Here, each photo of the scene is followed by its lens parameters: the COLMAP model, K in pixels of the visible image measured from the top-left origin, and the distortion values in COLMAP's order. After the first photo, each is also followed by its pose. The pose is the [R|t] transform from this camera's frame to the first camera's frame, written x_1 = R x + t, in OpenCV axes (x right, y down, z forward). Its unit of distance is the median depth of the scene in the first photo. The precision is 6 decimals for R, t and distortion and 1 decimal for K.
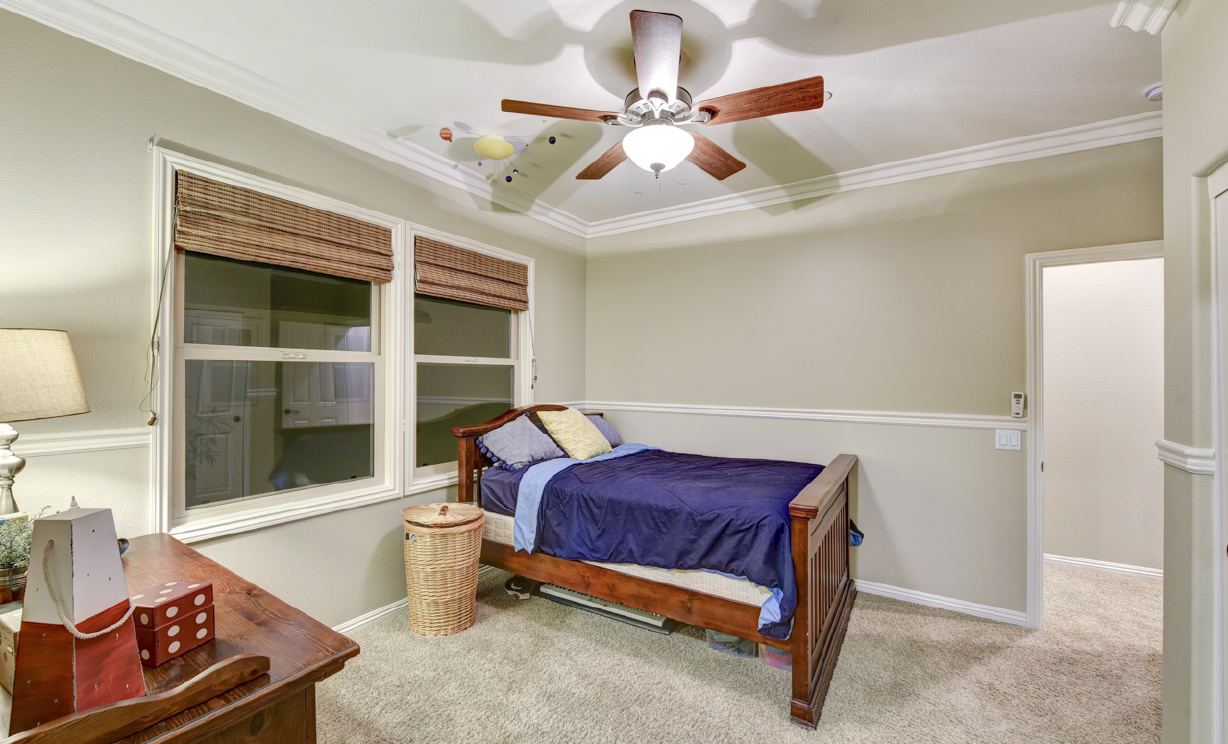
lens RADIAL K [[498.4, 0, 607.2], [0, 498.4, 375.4], [0, 0, 1]] dist [-0.010937, -0.000690]
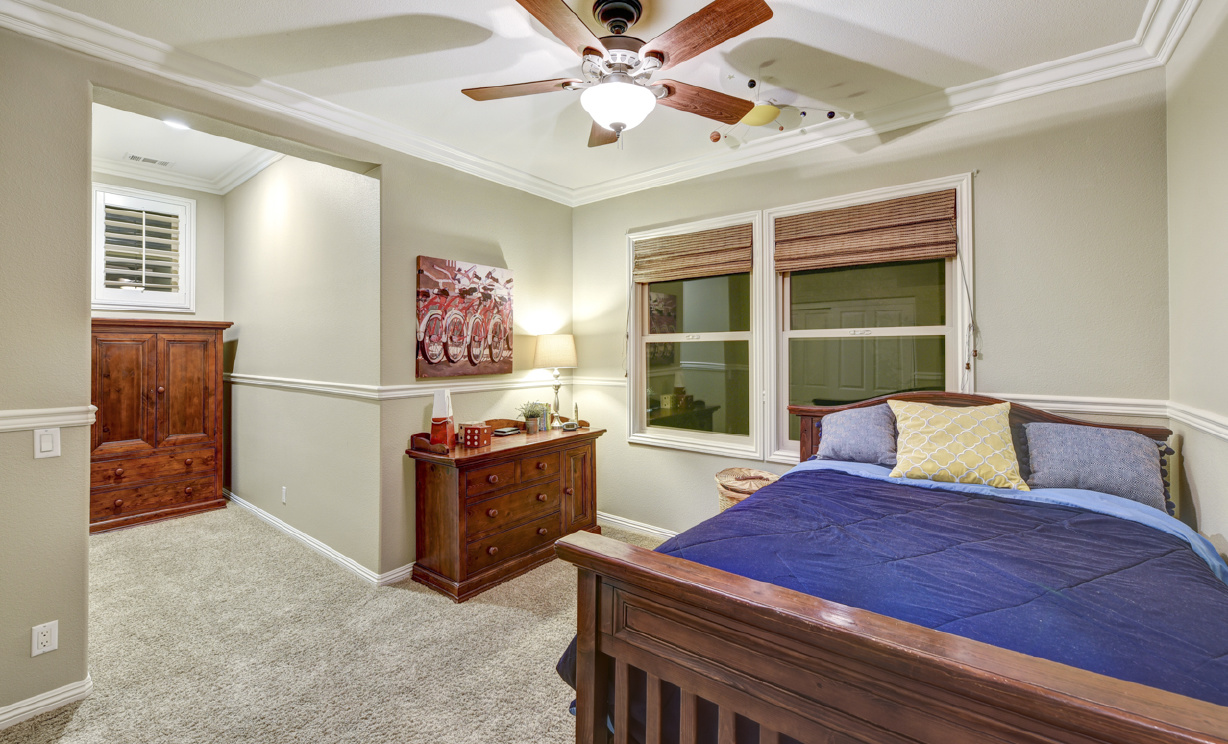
lens RADIAL K [[498.4, 0, 594.2], [0, 498.4, 347.6], [0, 0, 1]] dist [-0.010937, -0.000690]
pose [[-0.118787, -0.007545, -0.992891, 0.715422], [0.004441, 0.999957, -0.008130, 0.000167], [0.992910, -0.005375, -0.118748, 0.744154]]
